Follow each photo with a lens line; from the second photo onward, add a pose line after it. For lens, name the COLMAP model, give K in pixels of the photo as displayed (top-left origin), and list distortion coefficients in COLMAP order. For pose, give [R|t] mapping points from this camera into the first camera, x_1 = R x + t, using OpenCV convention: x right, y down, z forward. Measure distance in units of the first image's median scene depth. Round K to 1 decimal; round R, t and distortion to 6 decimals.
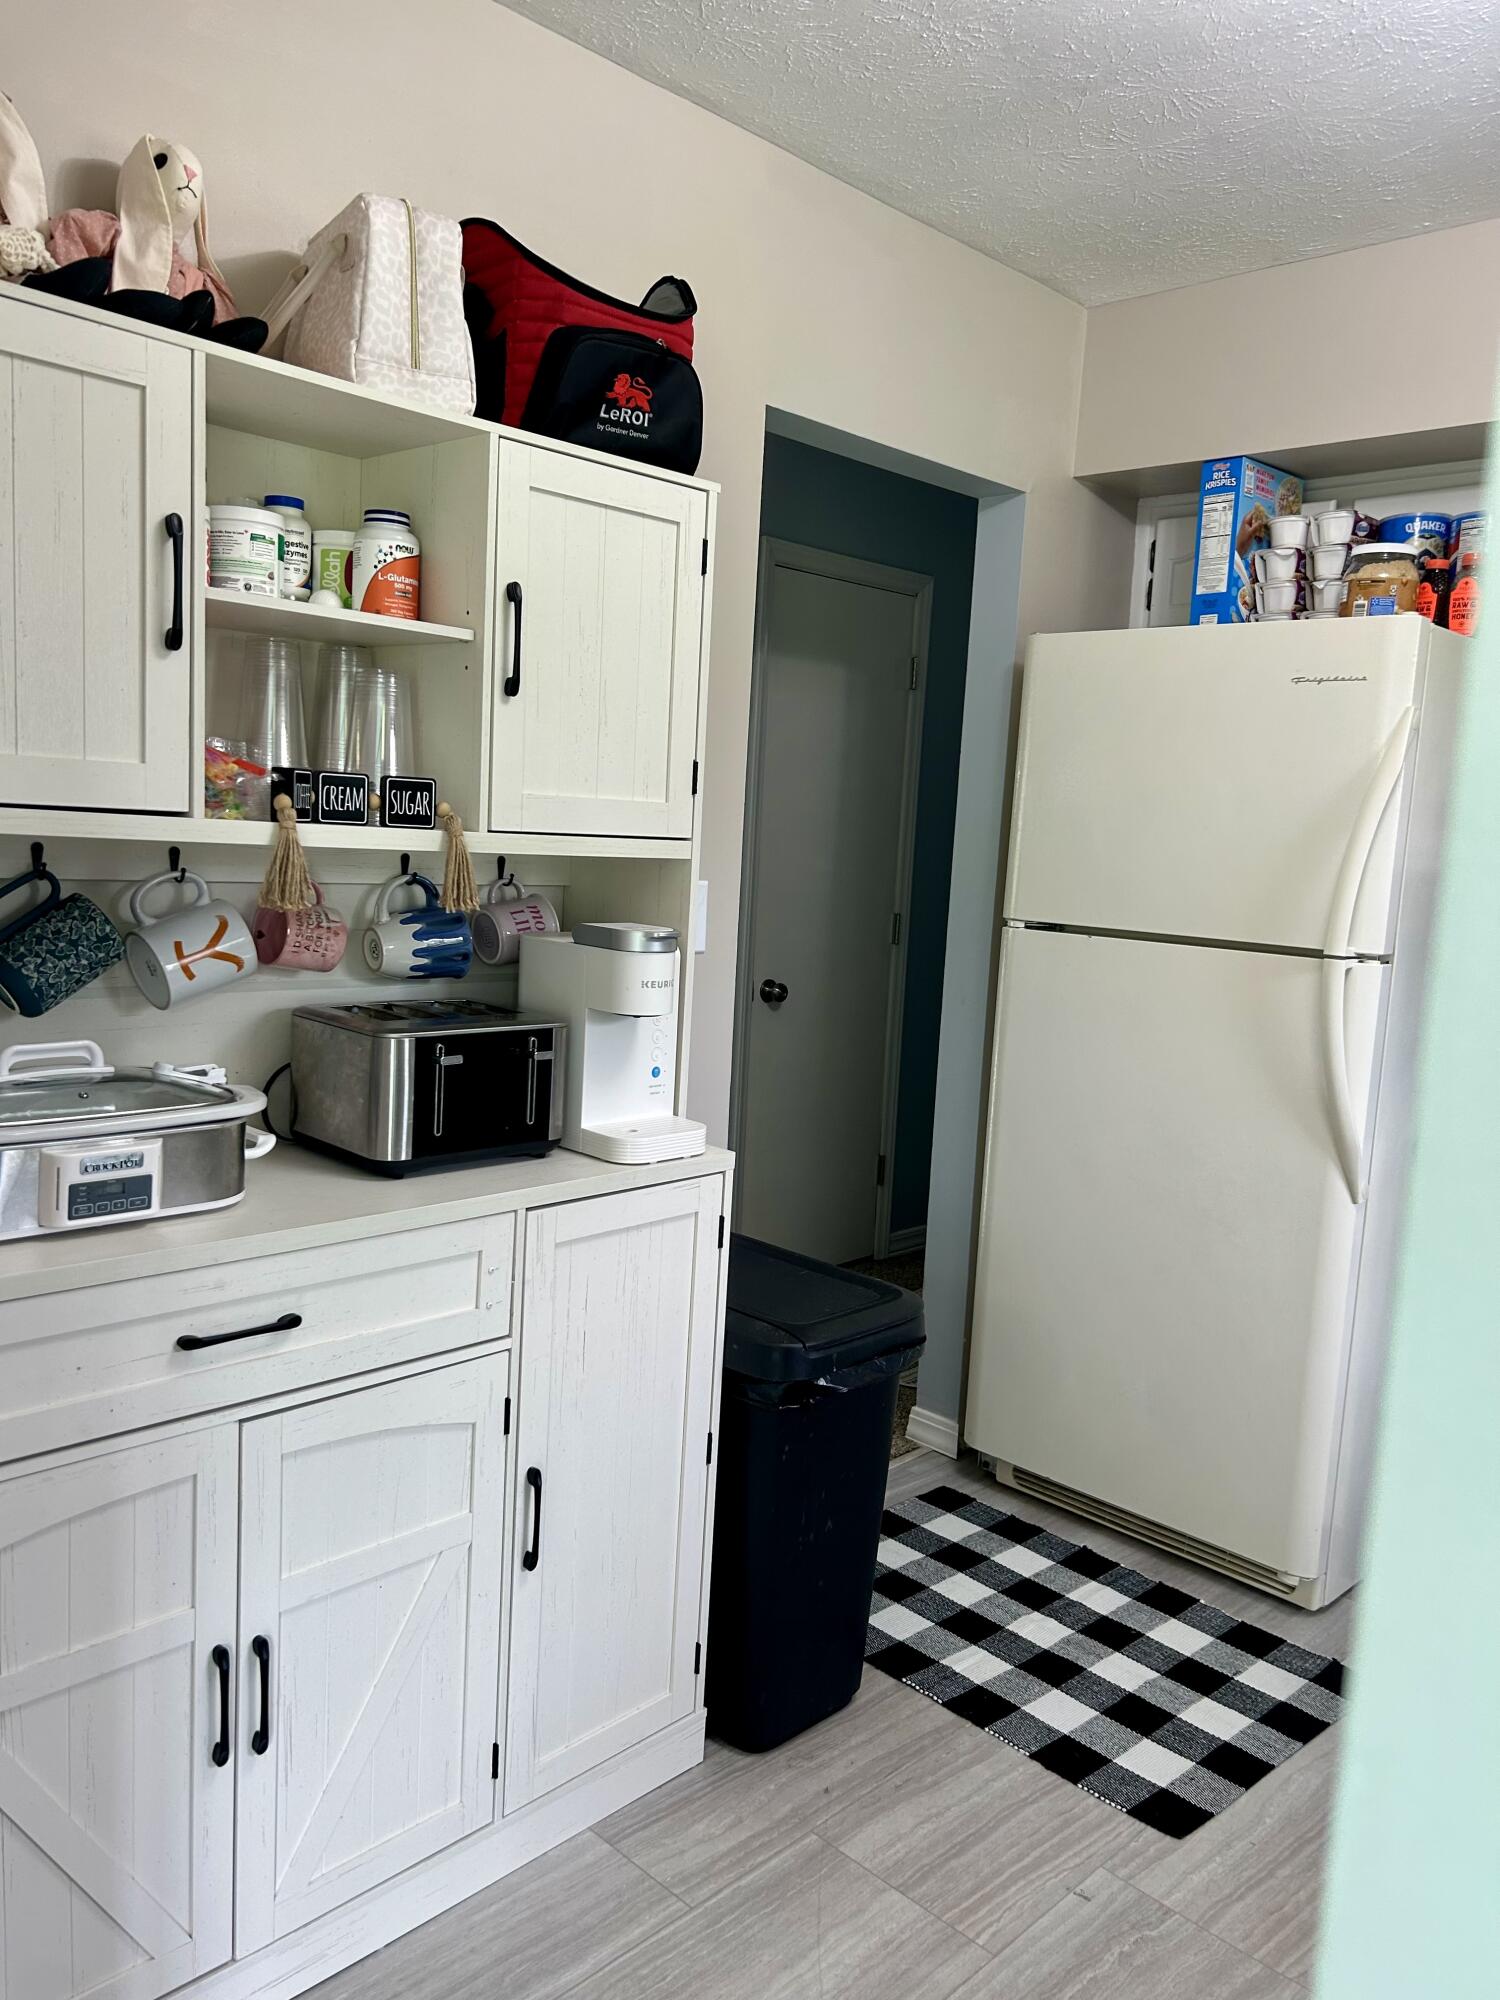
lens RADIAL K [[1515.3, 0, 777.8], [0, 1515.3, 1032.9], [0, 0, 1]] dist [0.053068, -0.063073]
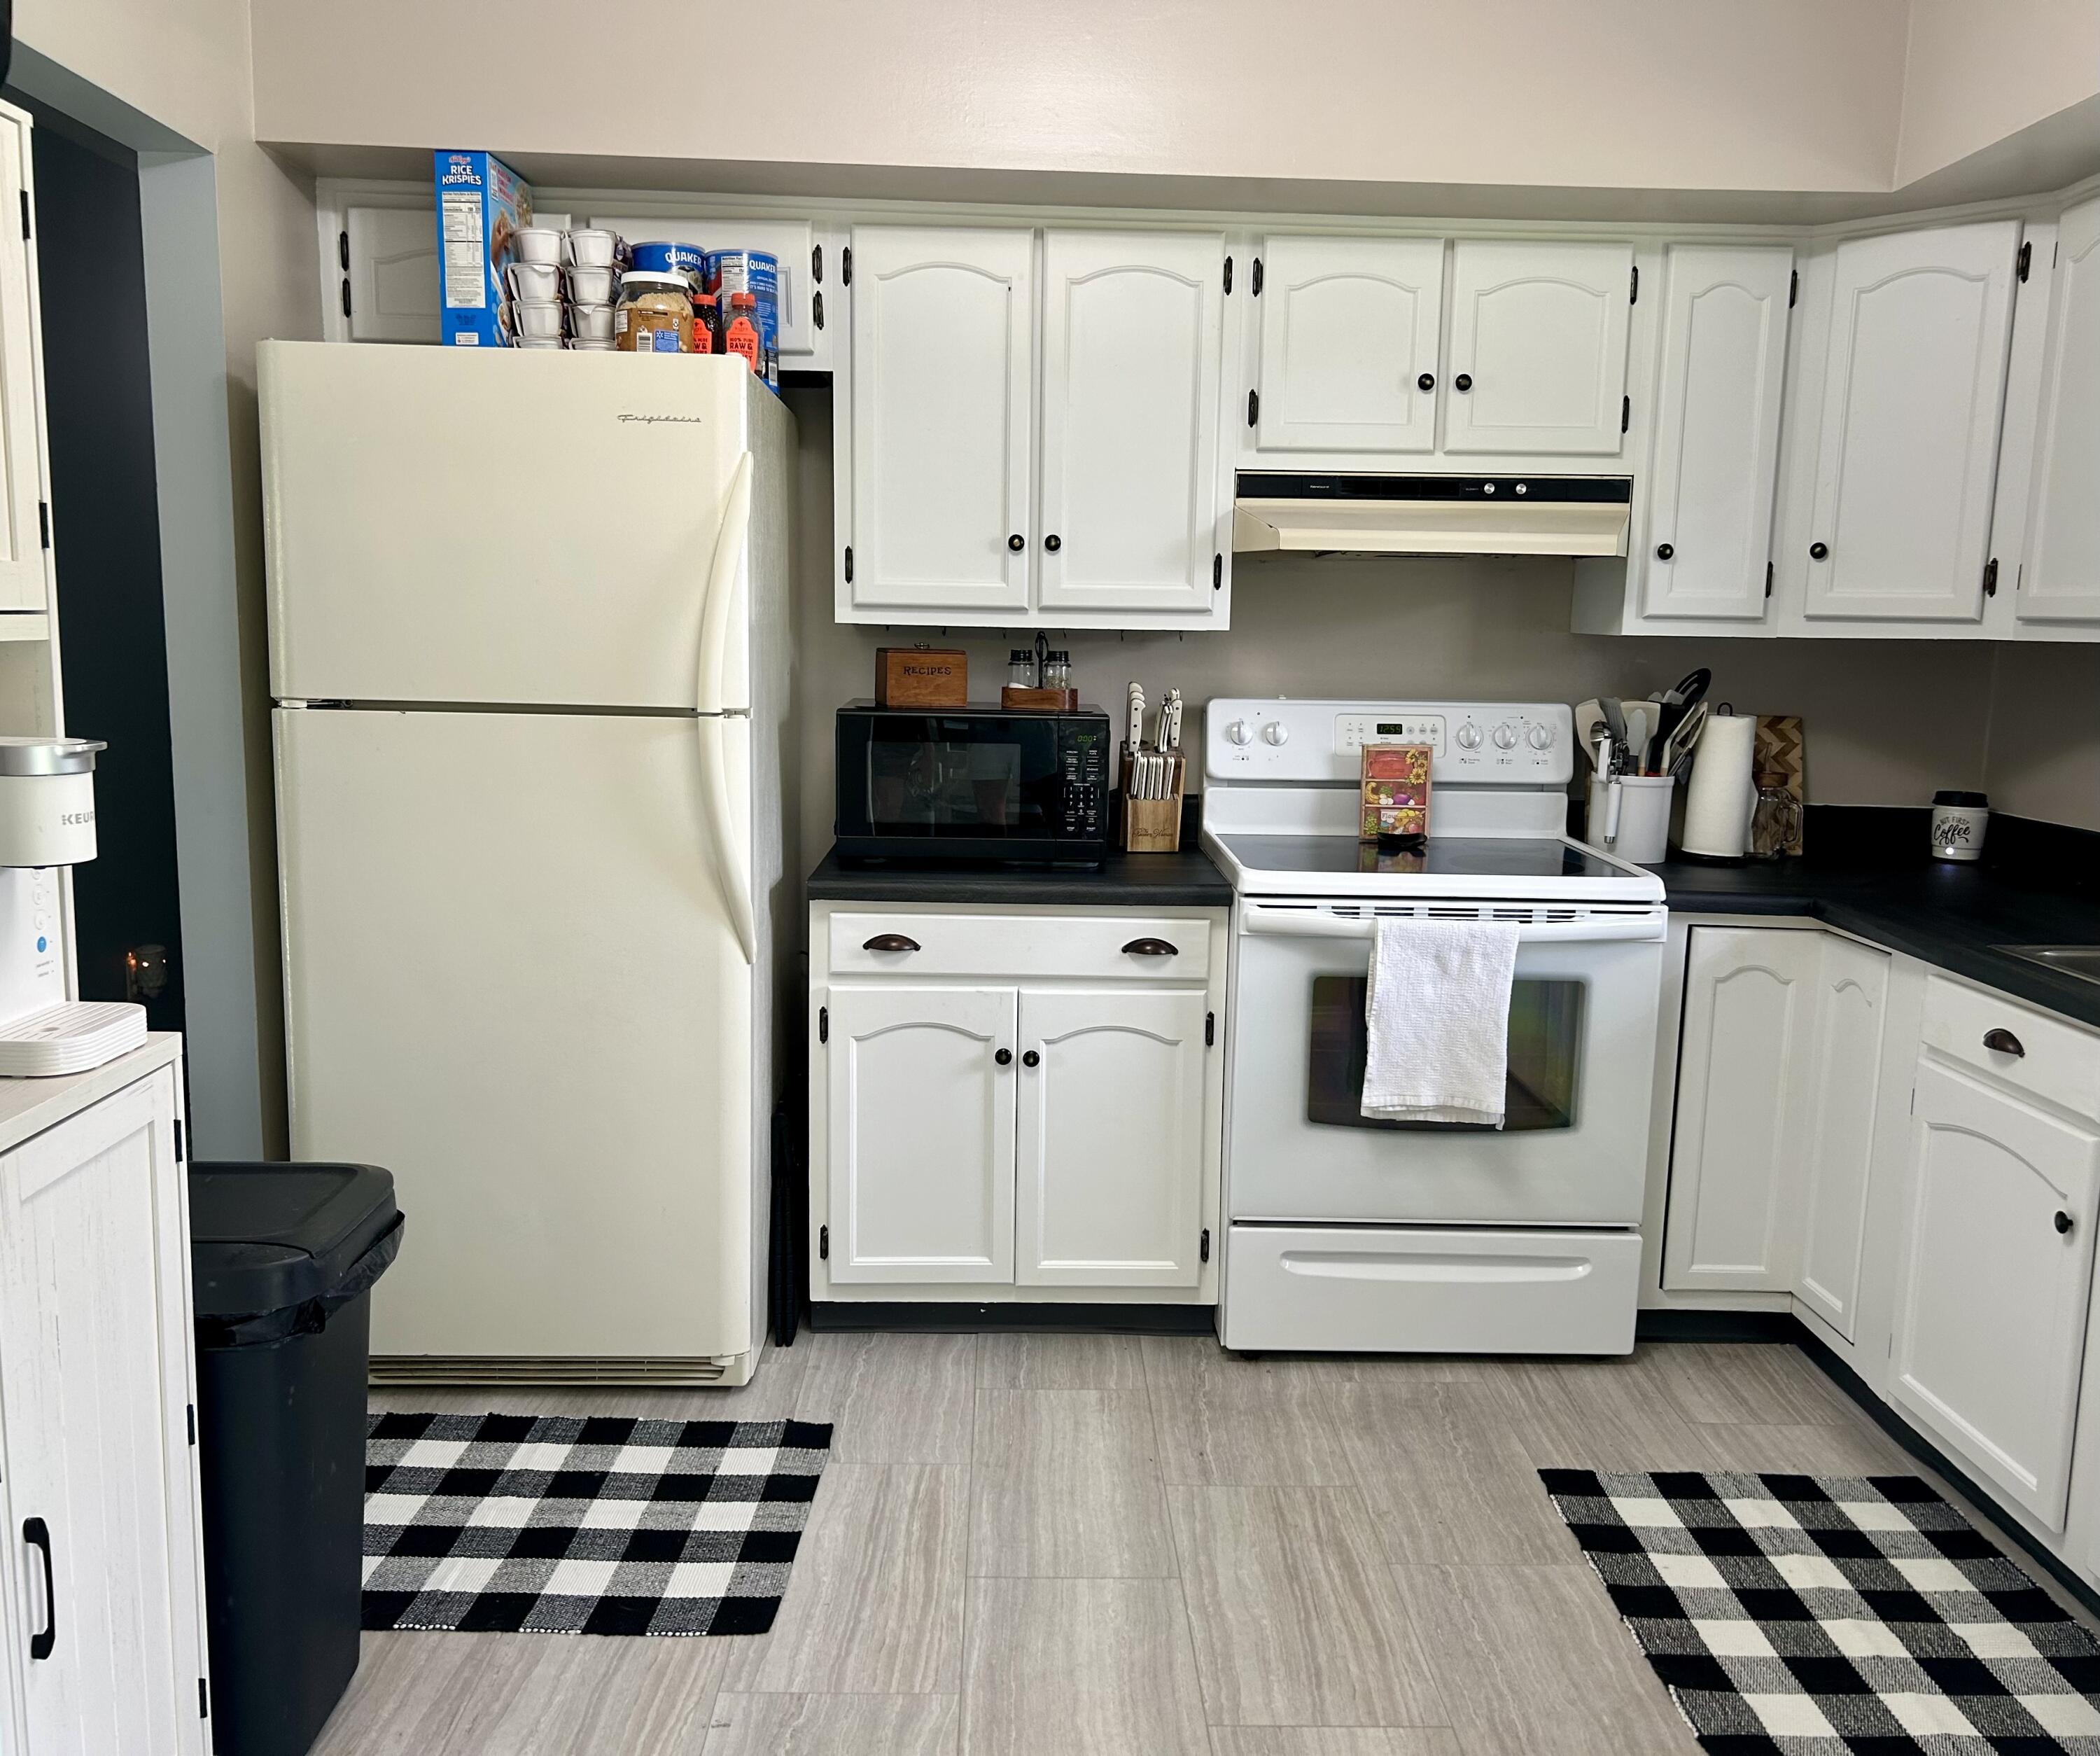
lens RADIAL K [[1773.7, 0, 1054.6], [0, 1773.7, 899.7], [0, 0, 1]] dist [0.058284, -0.066801]
pose [[0.697062, -0.151999, 0.700714, -0.265215], [0.116202, 0.988301, 0.098786, -0.018205], [-0.707532, 0.012564, 0.706570, 0.051477]]
